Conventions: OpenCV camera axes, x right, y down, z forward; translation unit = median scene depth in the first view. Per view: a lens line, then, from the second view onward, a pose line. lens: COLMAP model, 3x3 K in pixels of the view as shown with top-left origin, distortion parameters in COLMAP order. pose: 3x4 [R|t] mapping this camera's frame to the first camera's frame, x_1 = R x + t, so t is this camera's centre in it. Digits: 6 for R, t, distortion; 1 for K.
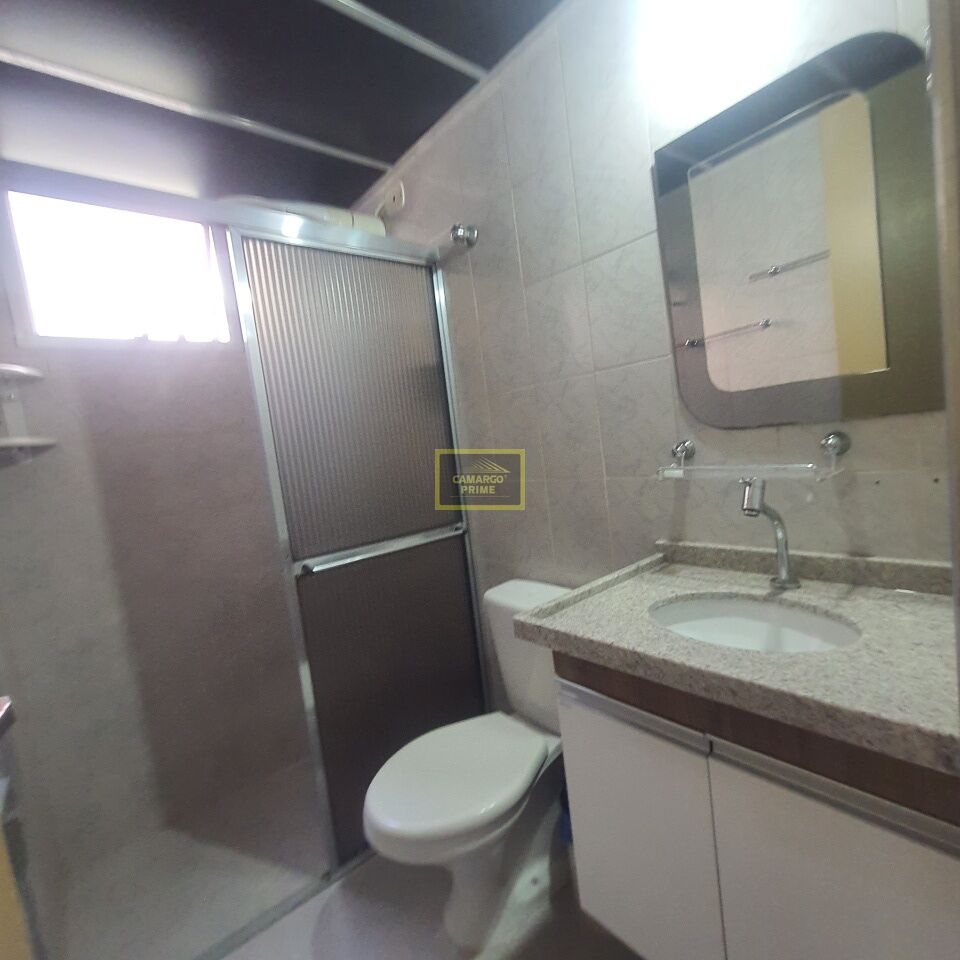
lens RADIAL K [[510.7, 0, 496.5], [0, 510.7, 479.4], [0, 0, 1]] dist [-0.002803, 0.003325]
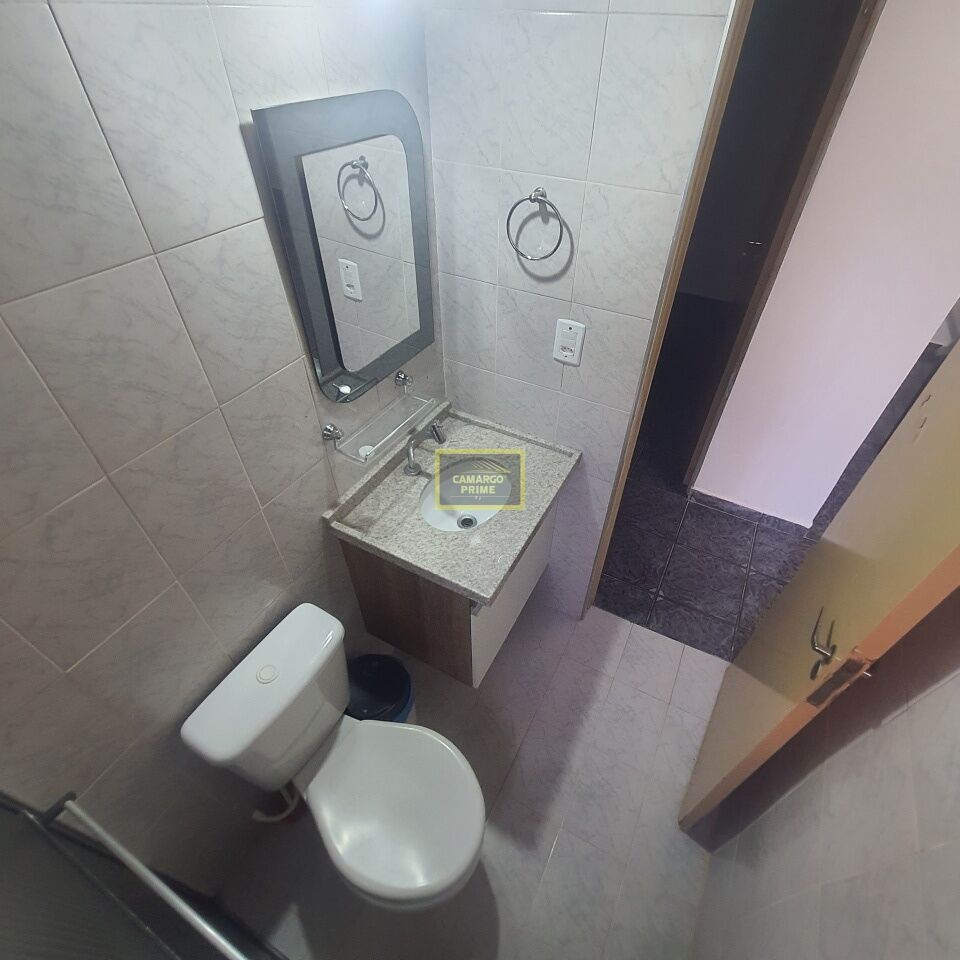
lens RADIAL K [[510.7, 0, 496.5], [0, 510.7, 479.4], [0, 0, 1]] dist [-0.002803, 0.003325]
pose [[-0.357431, -0.551900, 0.753425, -0.576418], [0.103610, 0.778305, 0.619279, -0.564967], [-0.928174, 0.299412, -0.221008, 0.873978]]
